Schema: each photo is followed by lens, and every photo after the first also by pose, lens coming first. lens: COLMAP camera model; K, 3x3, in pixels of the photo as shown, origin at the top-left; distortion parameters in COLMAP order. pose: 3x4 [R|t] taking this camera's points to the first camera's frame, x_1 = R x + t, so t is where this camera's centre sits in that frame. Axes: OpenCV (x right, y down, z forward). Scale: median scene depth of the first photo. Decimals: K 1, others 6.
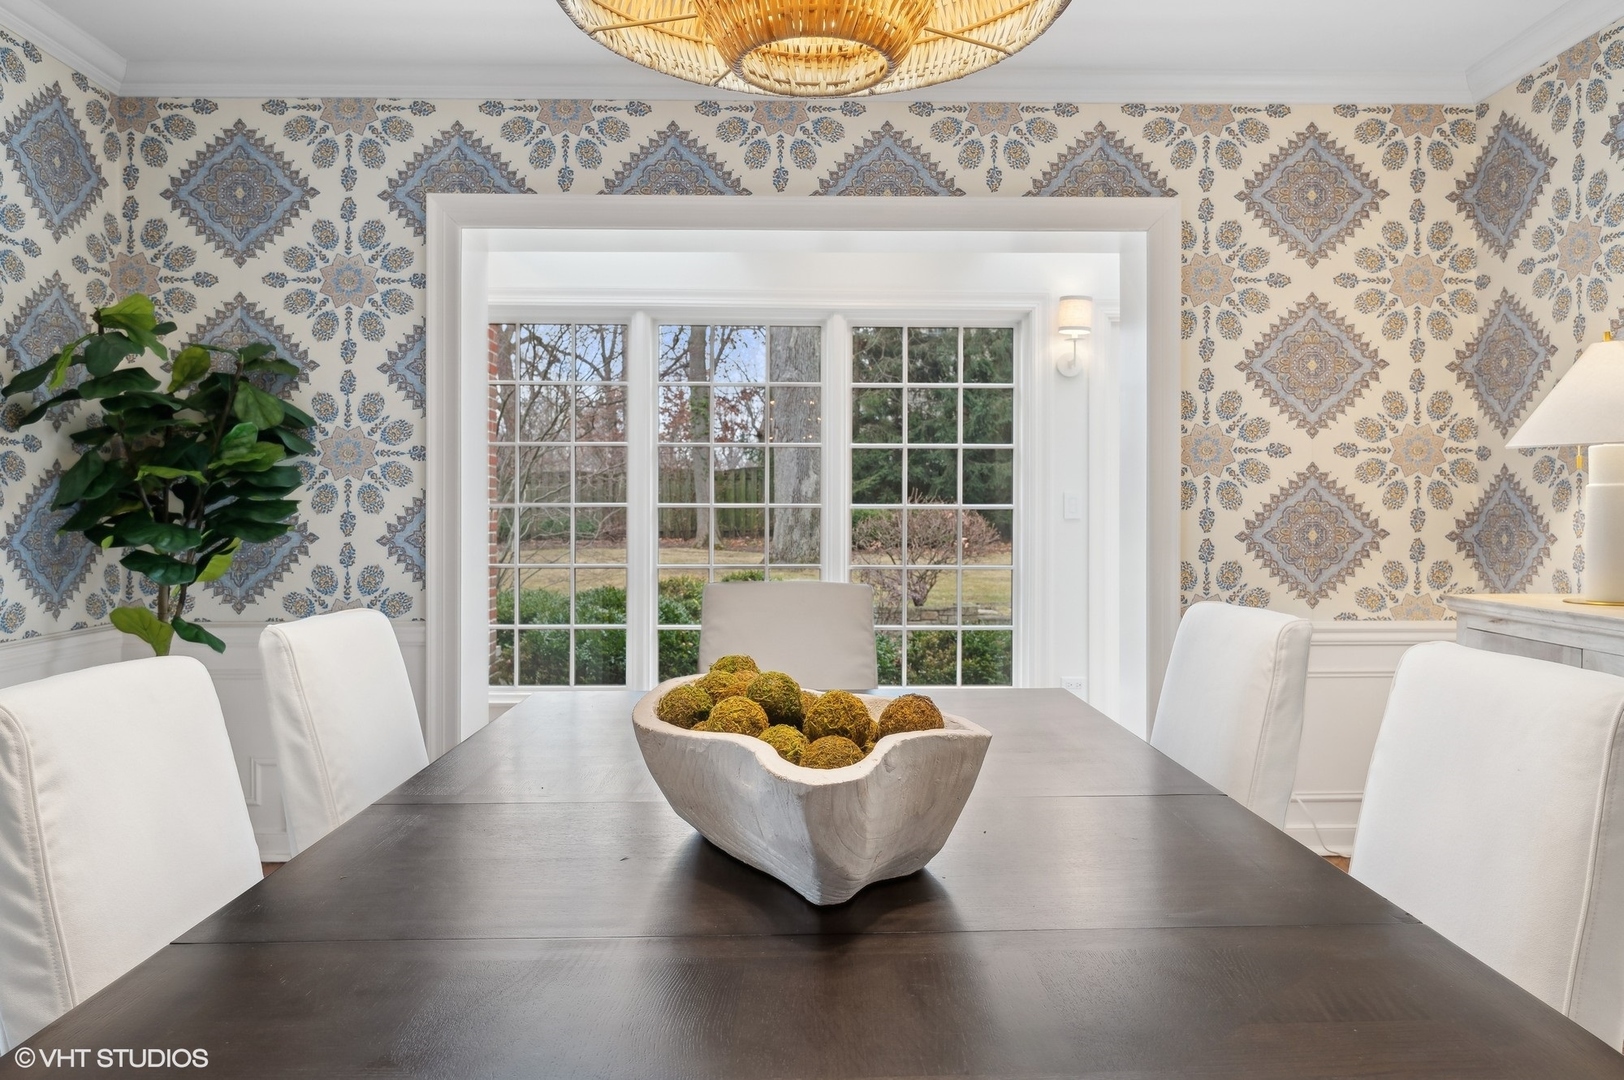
lens RADIAL K [[1147.2, 0, 821.2], [0, 1147.2, 527.2], [0, 0, 1]] dist [-0.001240, -0.002397]
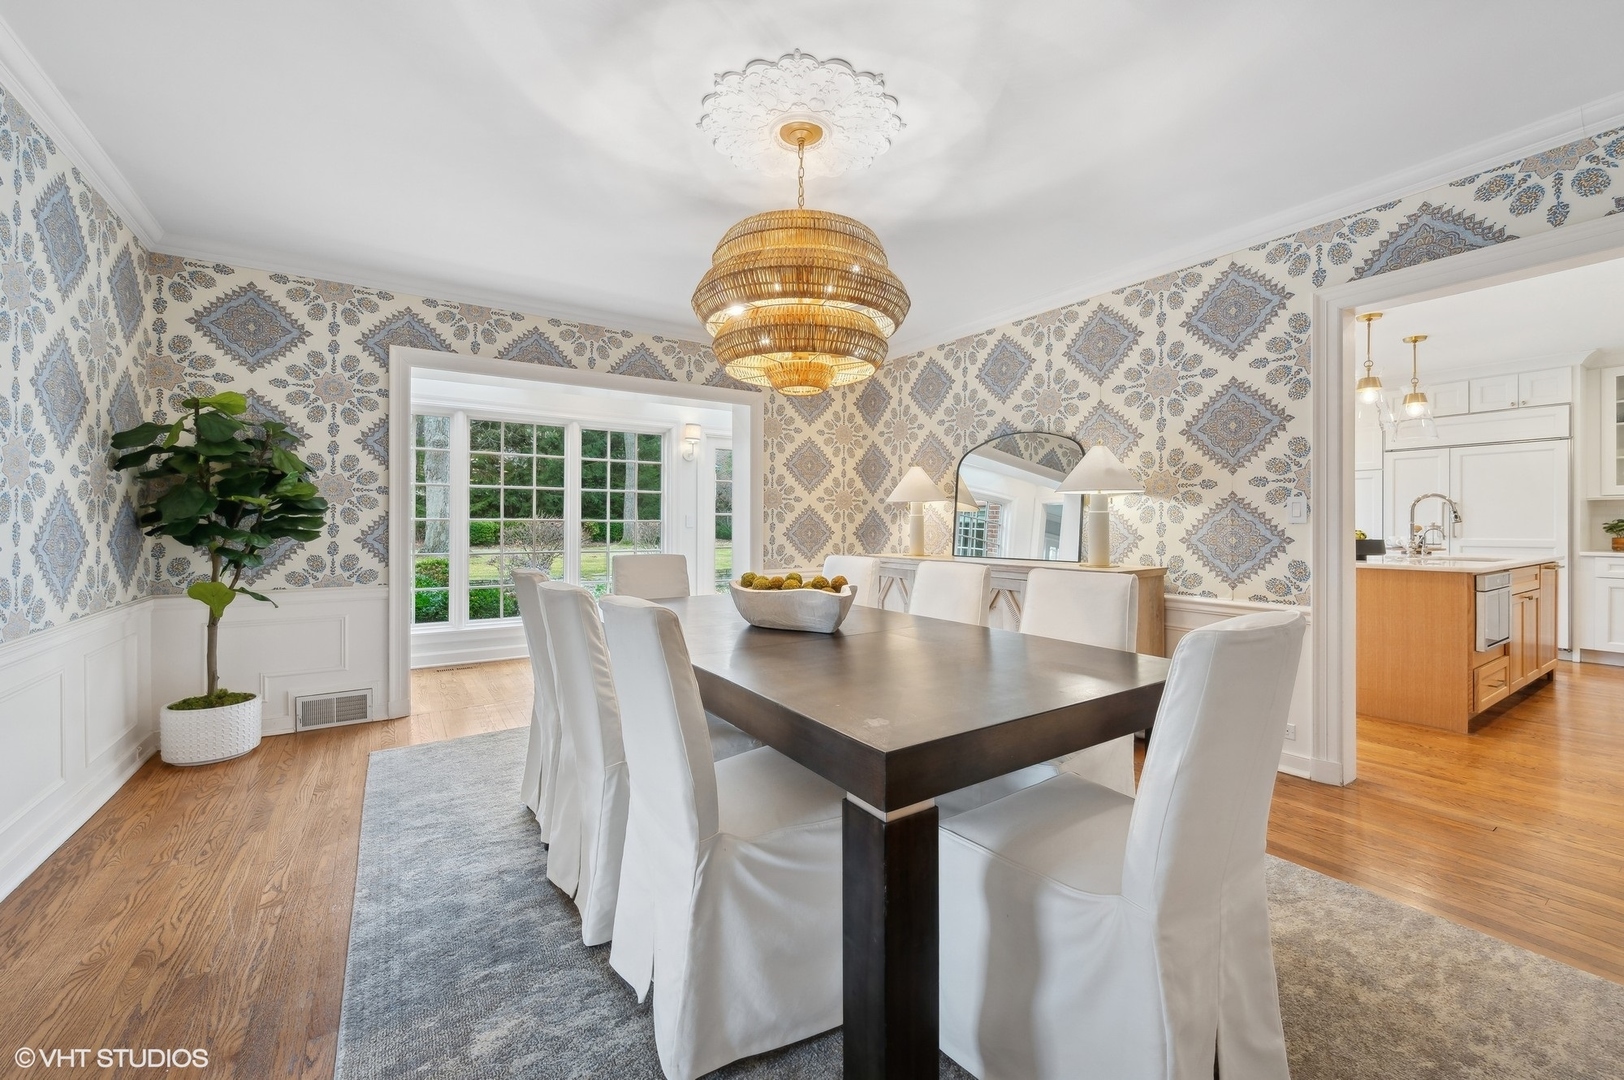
lens RADIAL K [[645.5, 0, 802.0], [0, 645.5, 540.8], [0, 0, 1]] dist [-0.007745, 0.000989]
pose [[0.849540, -0.012396, 0.527378, -0.329816], [0.005047, 0.999869, 0.015373, 0.001442], [-0.527500, -0.010398, 0.849491, -0.189972]]
